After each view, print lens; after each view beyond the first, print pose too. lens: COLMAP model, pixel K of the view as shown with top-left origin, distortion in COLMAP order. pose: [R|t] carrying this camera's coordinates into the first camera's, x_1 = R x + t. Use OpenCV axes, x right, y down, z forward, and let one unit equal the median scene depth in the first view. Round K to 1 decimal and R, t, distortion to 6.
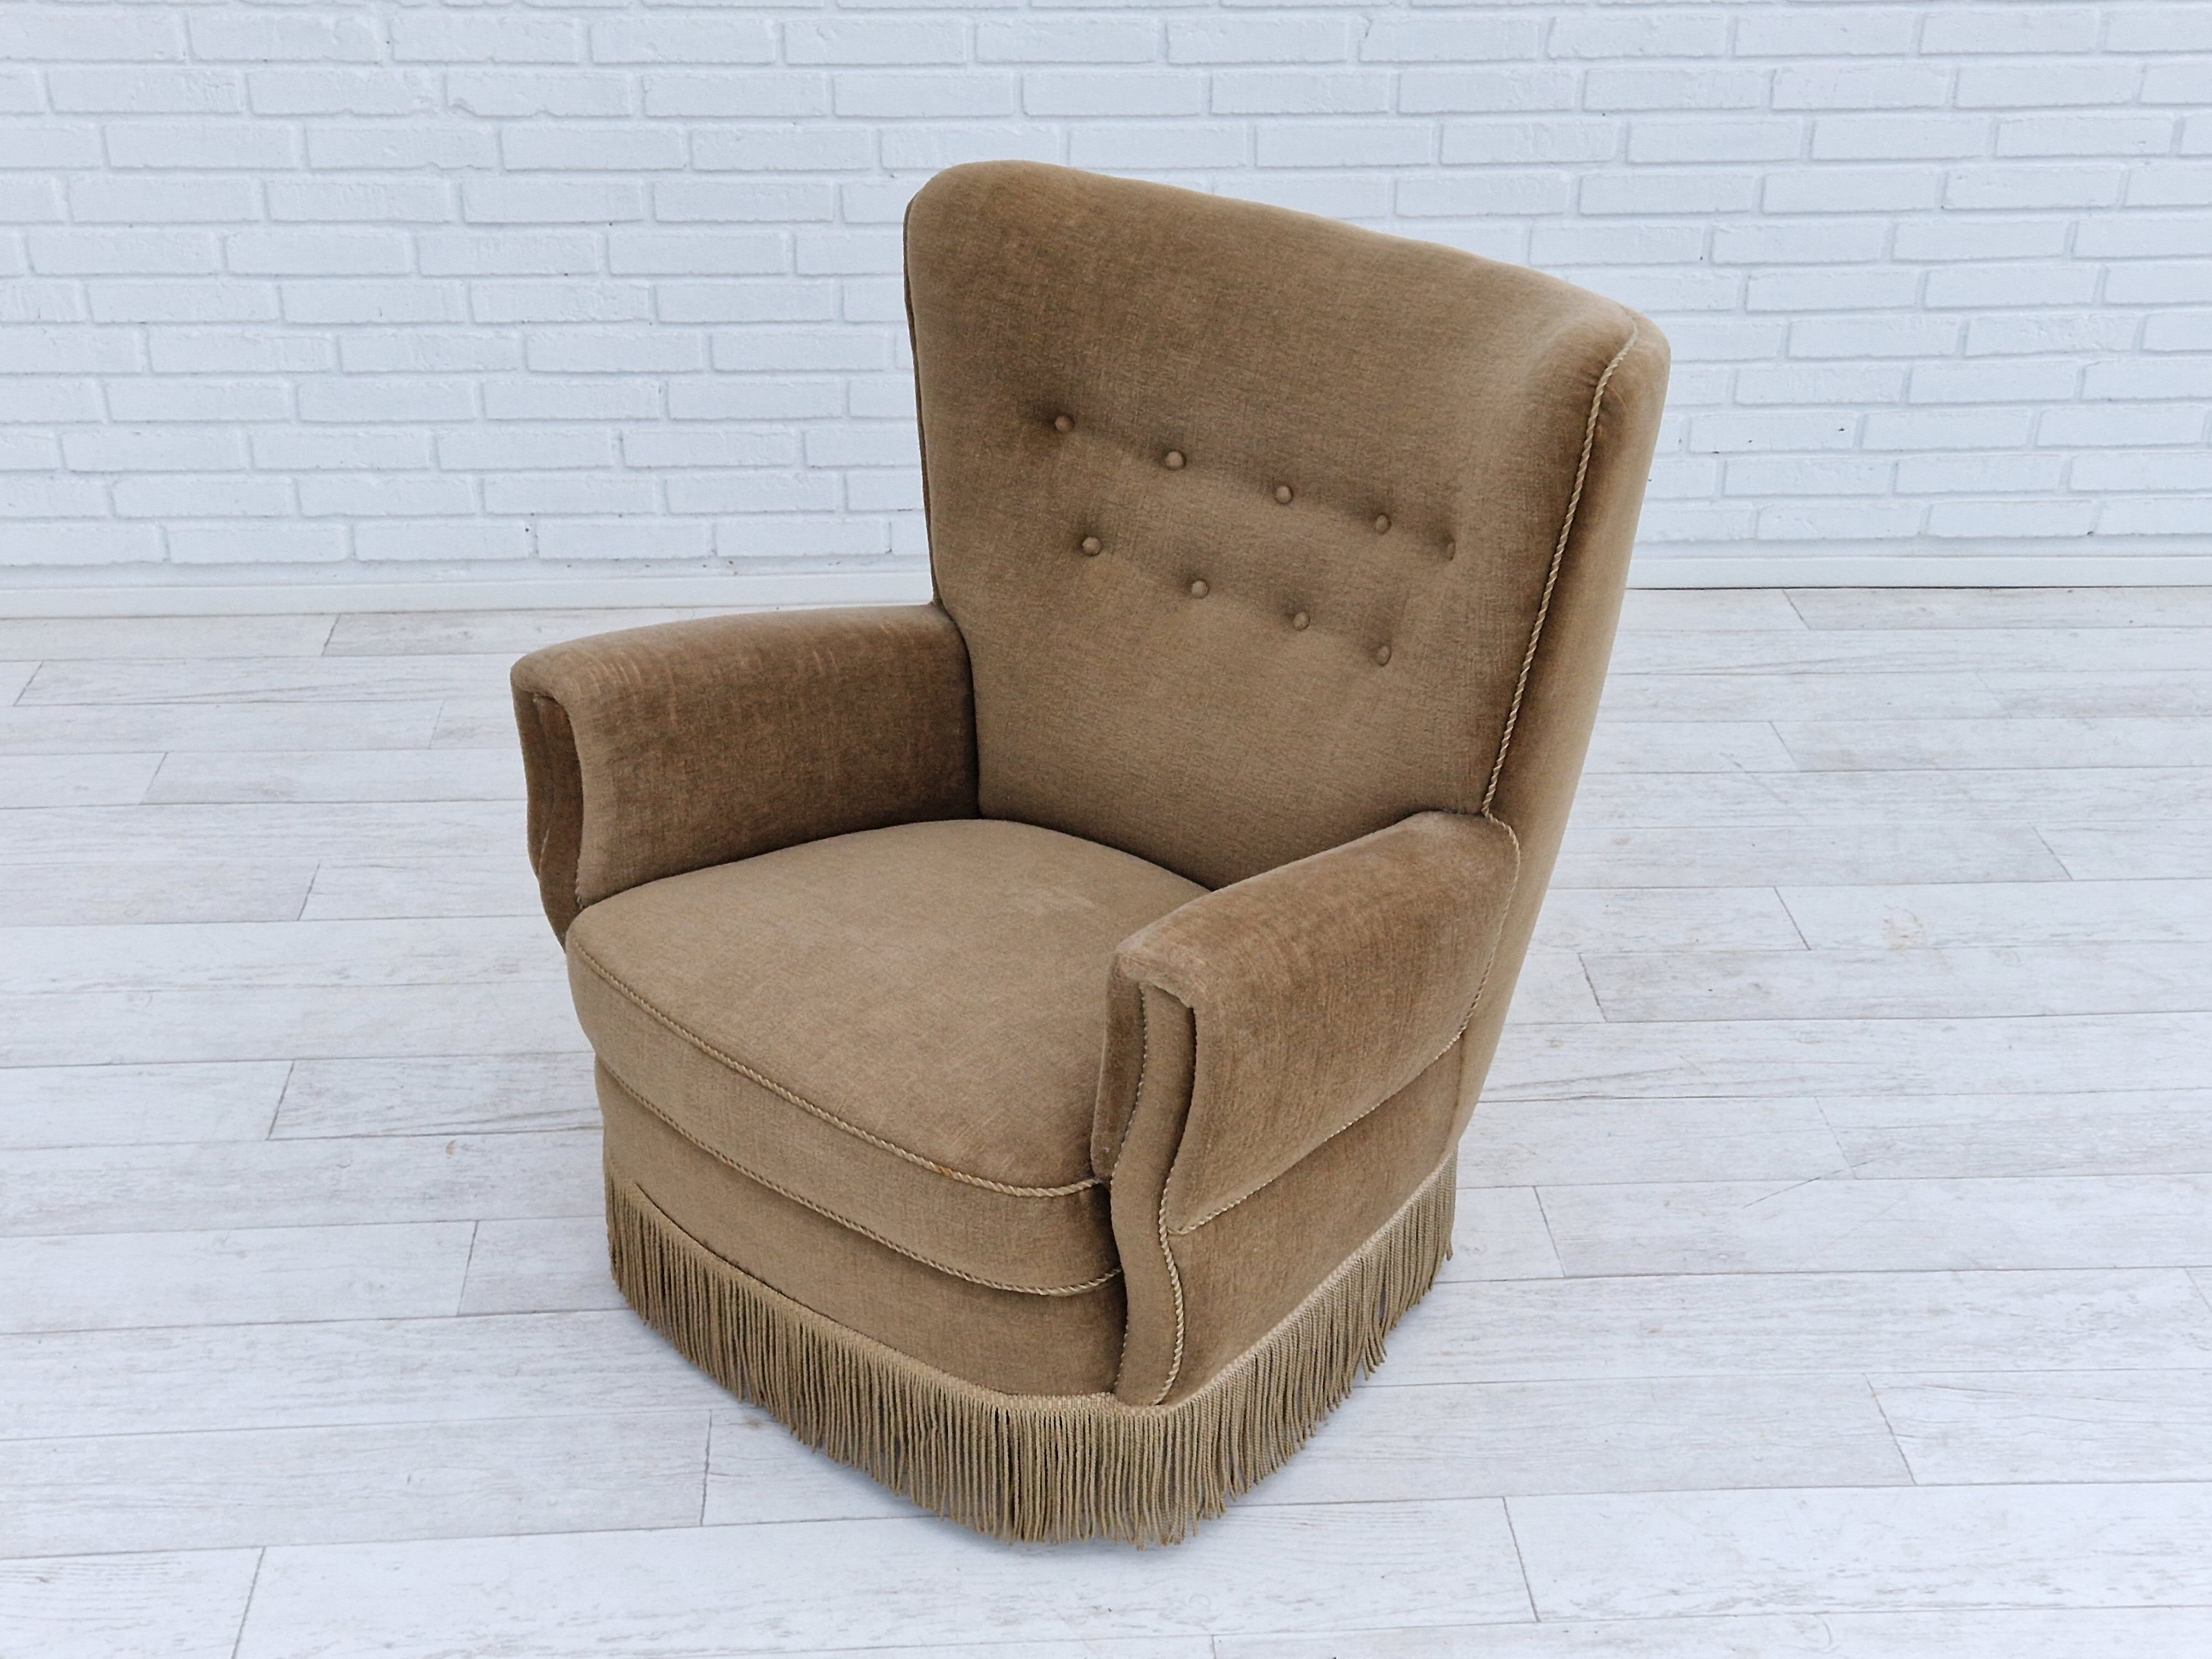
lens RADIAL K [[2855.4, 0, 1098.6], [0, 2855.4, 869.3], [0, 0, 1]] dist [0.070405, 0.000000]
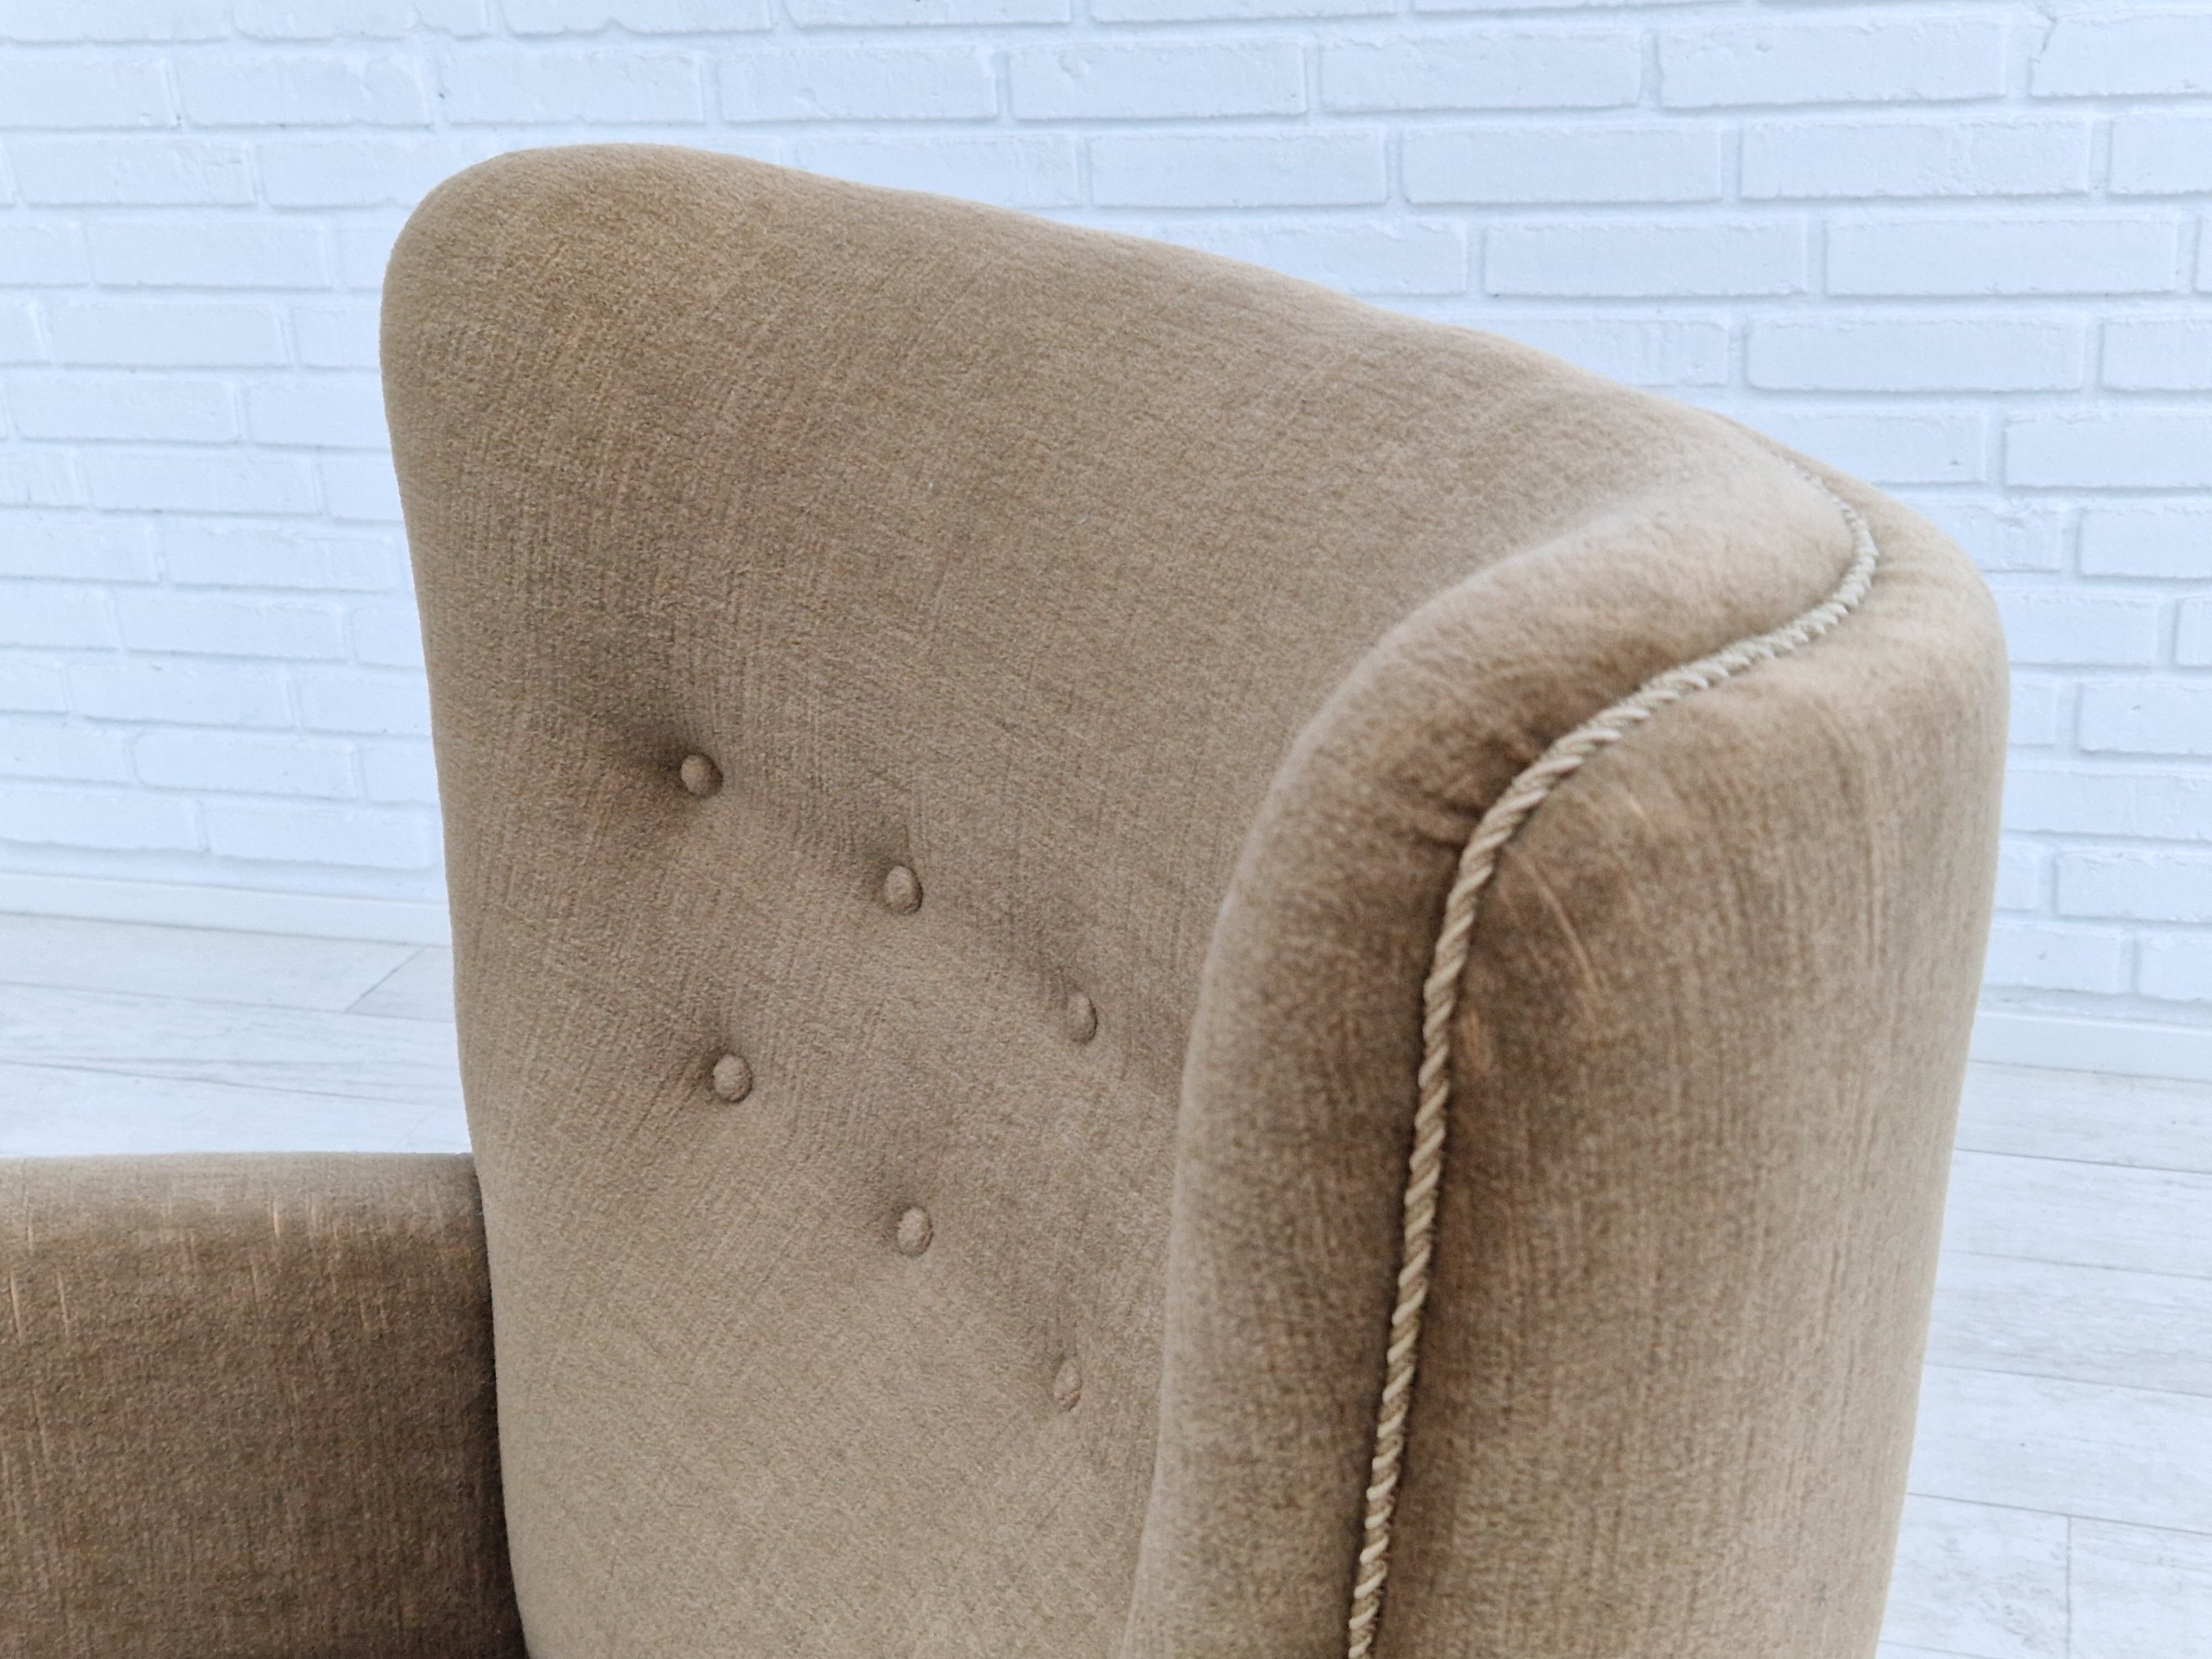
lens RADIAL K [[2855.4, 0, 1093.2], [0, 2855.4, 851.2], [0, 0, 1]] dist [0.070405, 0.000000]
pose [[0.927412, 0.078439, -0.365724, 0.136430], [-0.110943, 0.991450, -0.068692, -0.088400], [0.357209, 0.104280, 0.928185, 0.460232]]
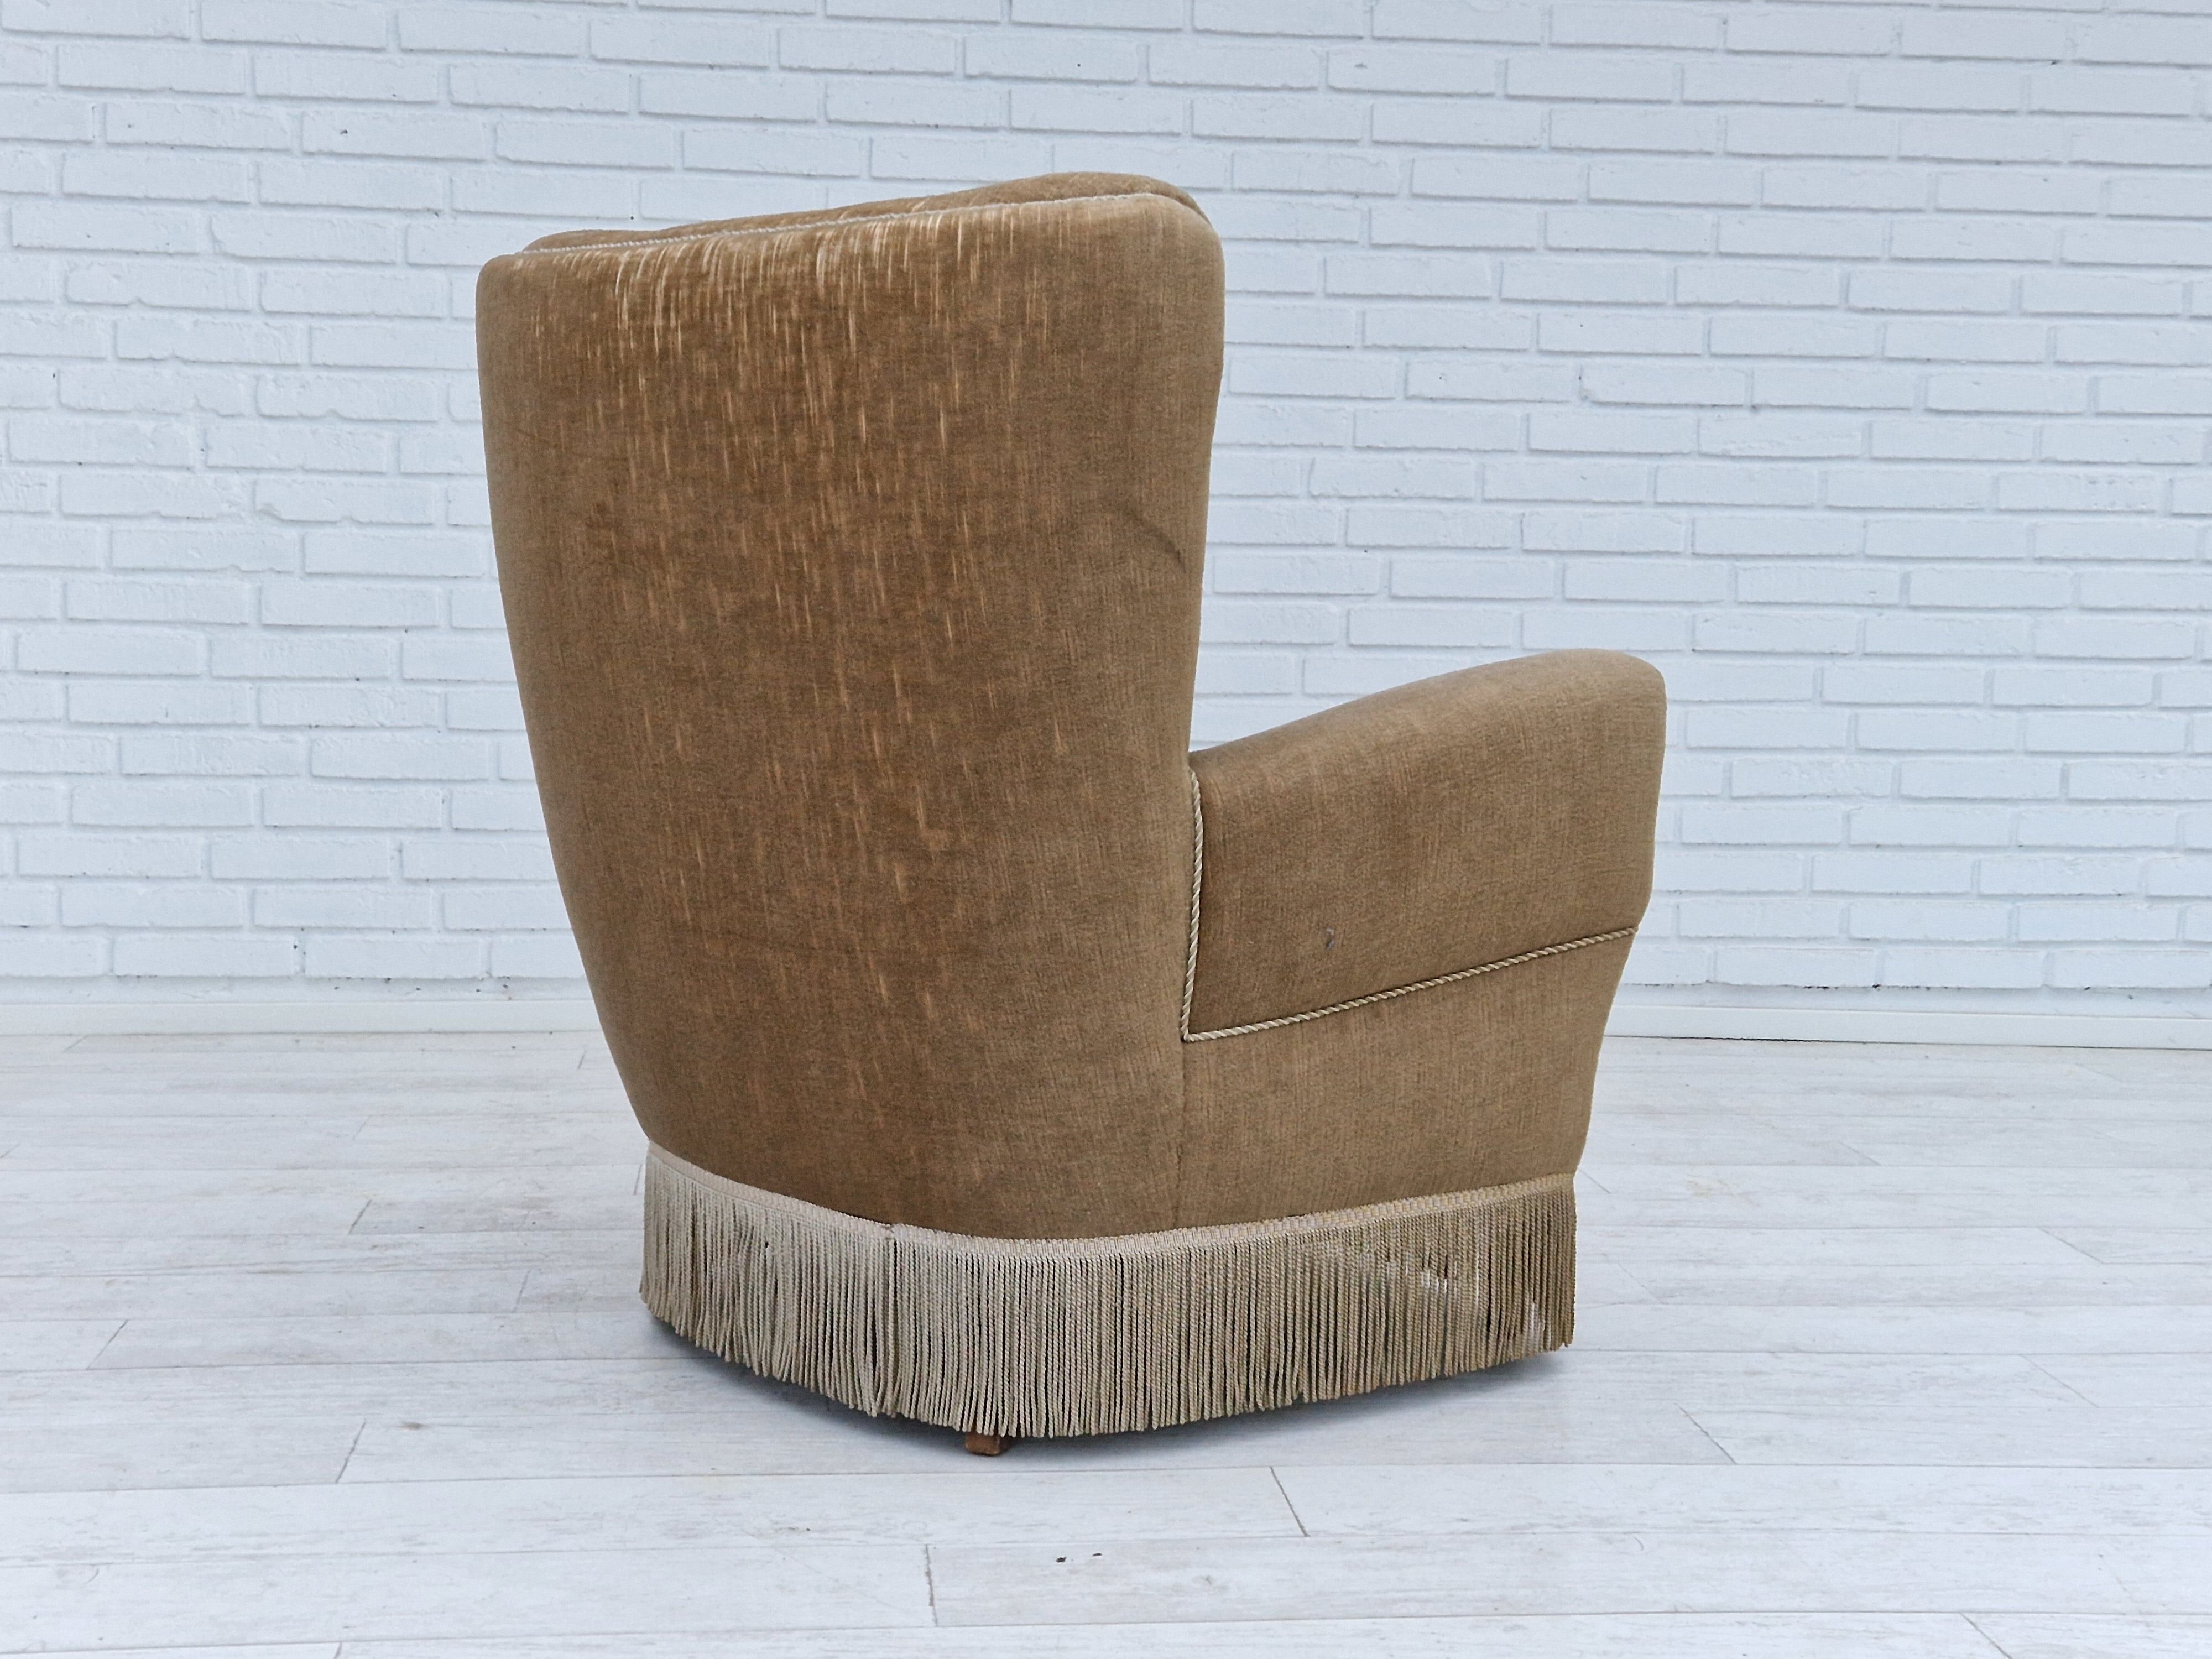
lens RADIAL K [[2855.4, 0, 1089.7], [0, 2855.4, 868.6], [0, 0, 1]] dist [0.070405, 0.000000]
pose [[0.999117, 0.006441, 0.041508, 0.031877], [0.010183, 0.921551, -0.388125, 0.255484], [-0.040752, 0.388205, 0.920672, 0.084135]]
